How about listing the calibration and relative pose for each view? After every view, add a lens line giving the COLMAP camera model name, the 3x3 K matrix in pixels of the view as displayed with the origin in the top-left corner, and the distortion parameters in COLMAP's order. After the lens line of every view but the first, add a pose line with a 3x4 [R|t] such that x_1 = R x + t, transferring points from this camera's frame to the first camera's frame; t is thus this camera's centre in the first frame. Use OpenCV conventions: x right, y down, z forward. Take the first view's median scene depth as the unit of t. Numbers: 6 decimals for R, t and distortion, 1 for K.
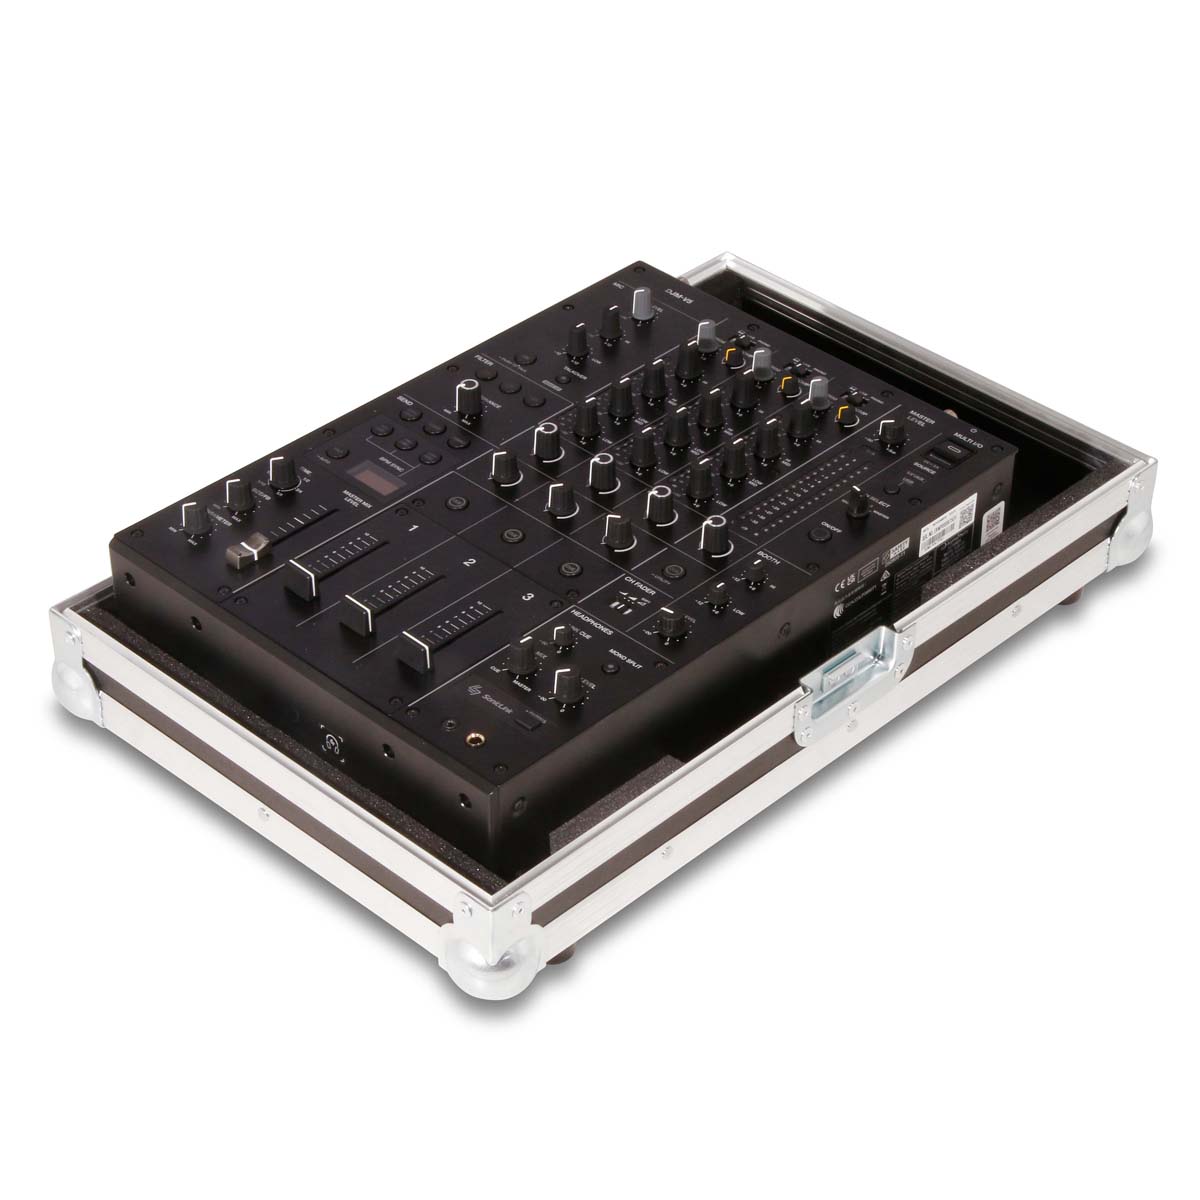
lens RADIAL K [[2927.5, 0, 600.6], [0, 2927.5, 600.2], [0, 0, 1]] dist [-0.085184, 0.000000]
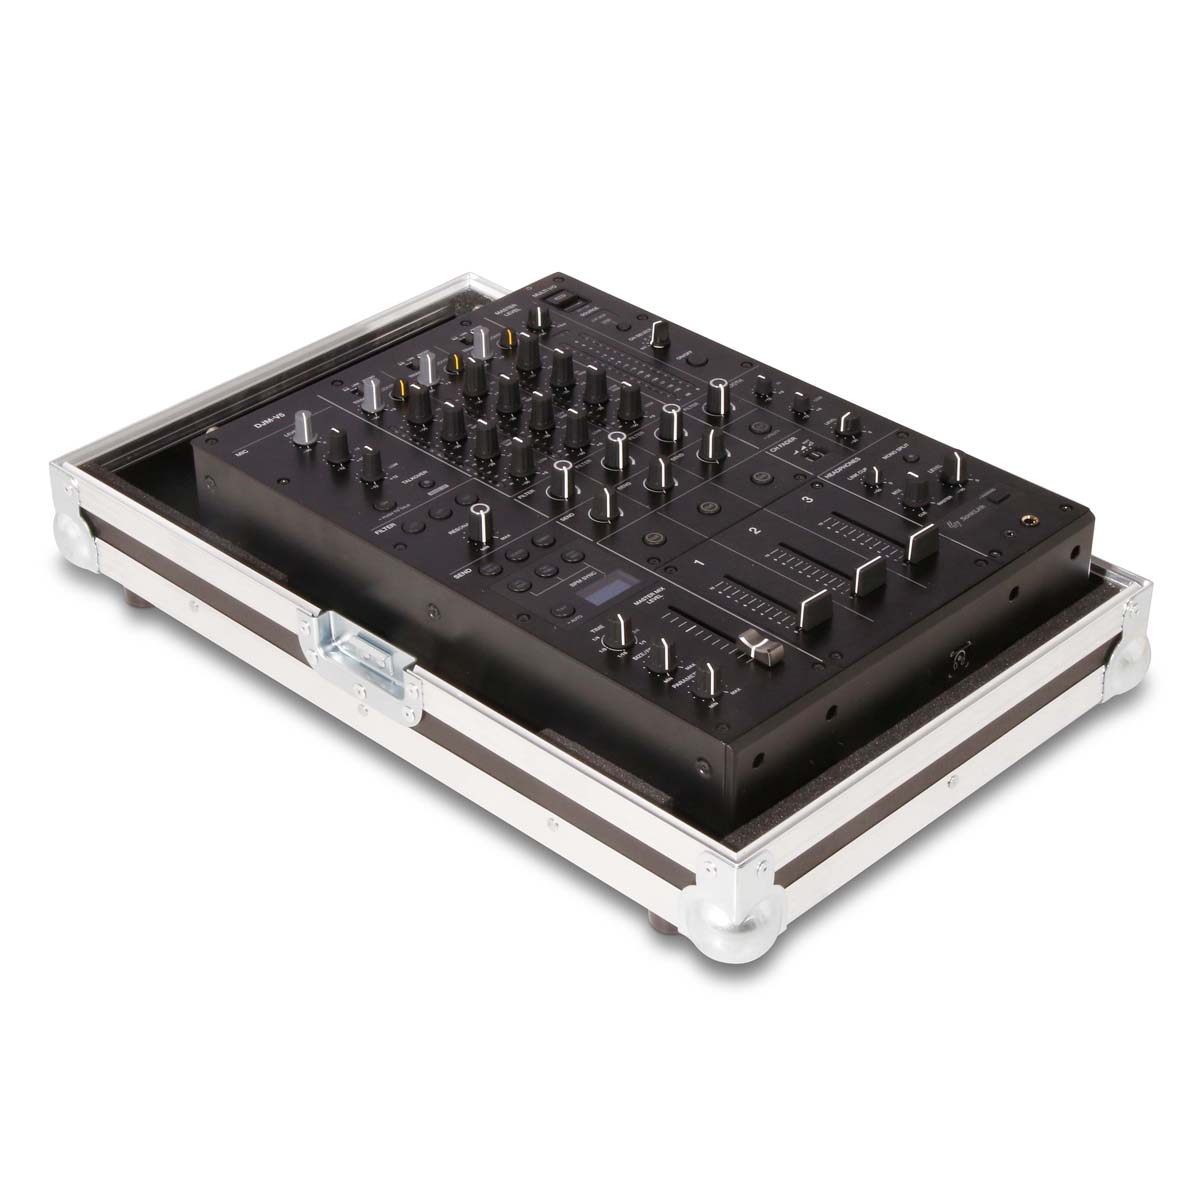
lens RADIAL K [[2927.5, 0, 600.9], [0, 2927.5, 599.0], [0, 0, 1]] dist [-0.085184, 0.000000]
pose [[0.010412, -0.567987, 0.822972, -0.870509], [0.607760, 0.657148, 0.445852, -0.469682], [-0.794053, 0.495527, 0.352042, 0.680237]]
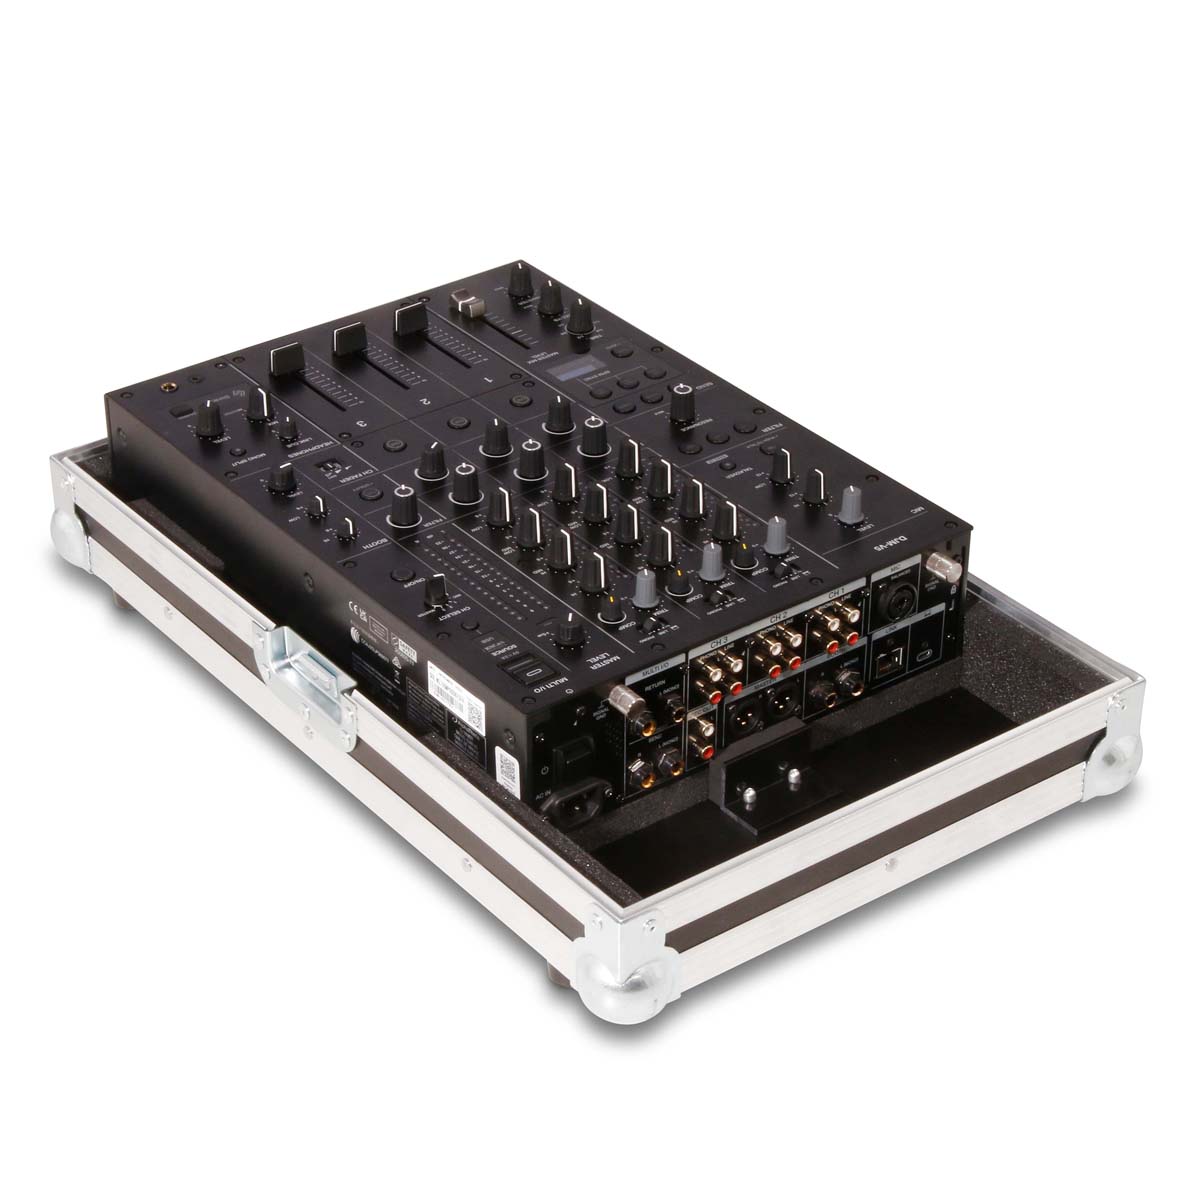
lens RADIAL K [[2927.5, 0, 600.4], [0, 2927.5, 600.8], [0, 0, 1]] dist [-0.085184, 0.000000]
pose [[-0.155988, 0.509968, -0.845932, 0.869810], [-0.597454, 0.633280, 0.491941, -0.520532], [0.786585, 0.582142, 0.205898, 0.850582]]
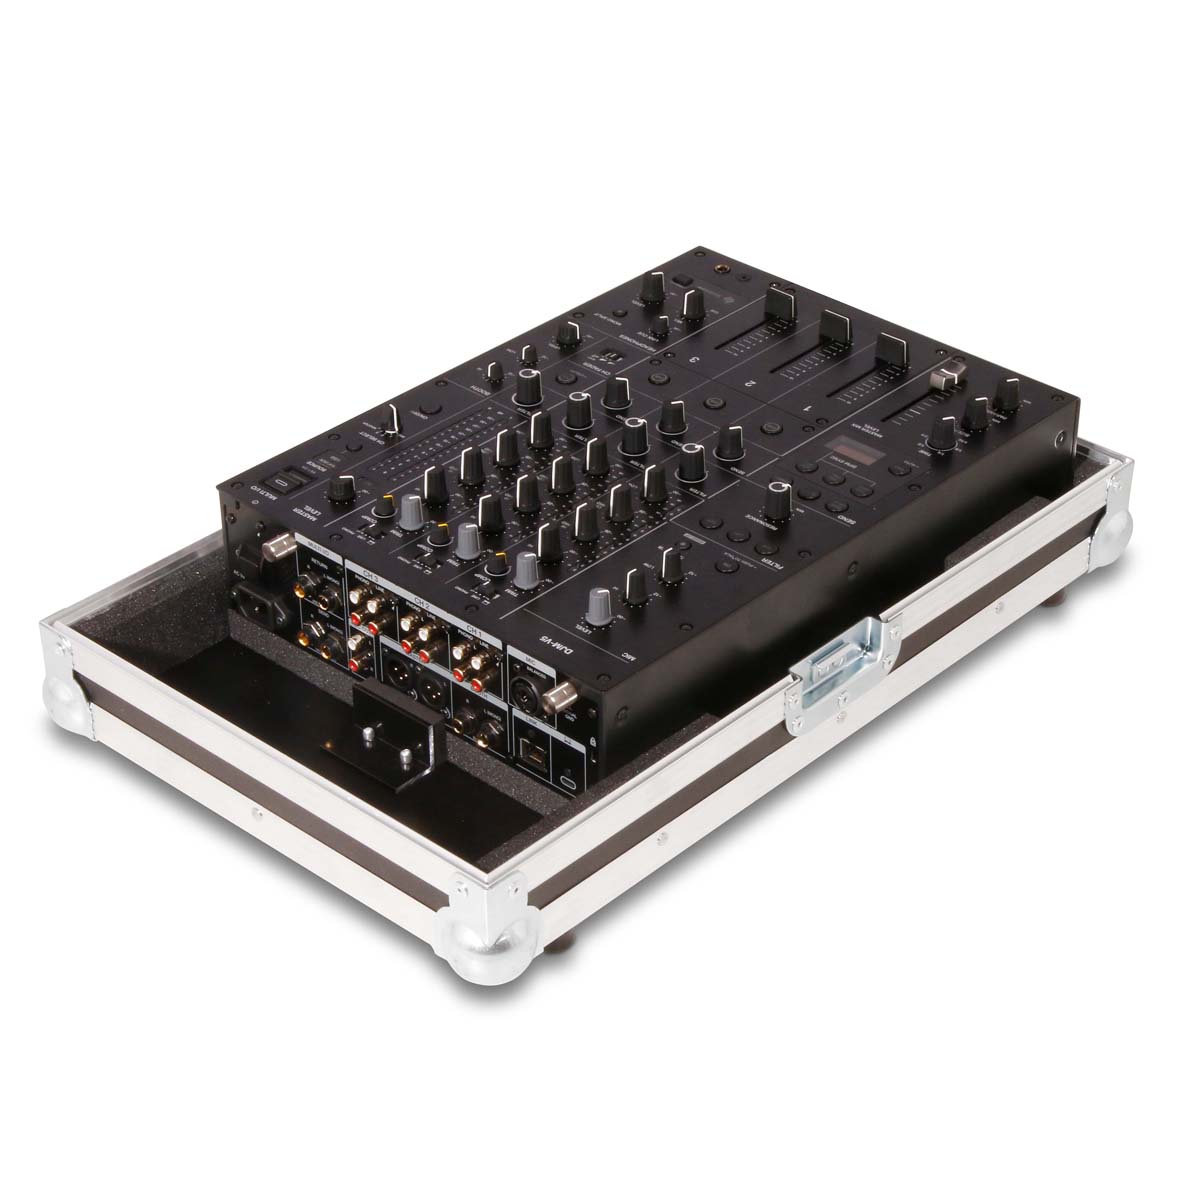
lens RADIAL K [[2927.5, 0, 602.3], [0, 2927.5, 600.0], [0, 0, 1]] dist [-0.085184, 0.000000]
pose [[-0.999587, -0.002834, -0.028611, 0.042029], [-0.027877, 0.338983, 0.940379, -1.003434], [0.007033, 0.940788, -0.338922, 1.417991]]
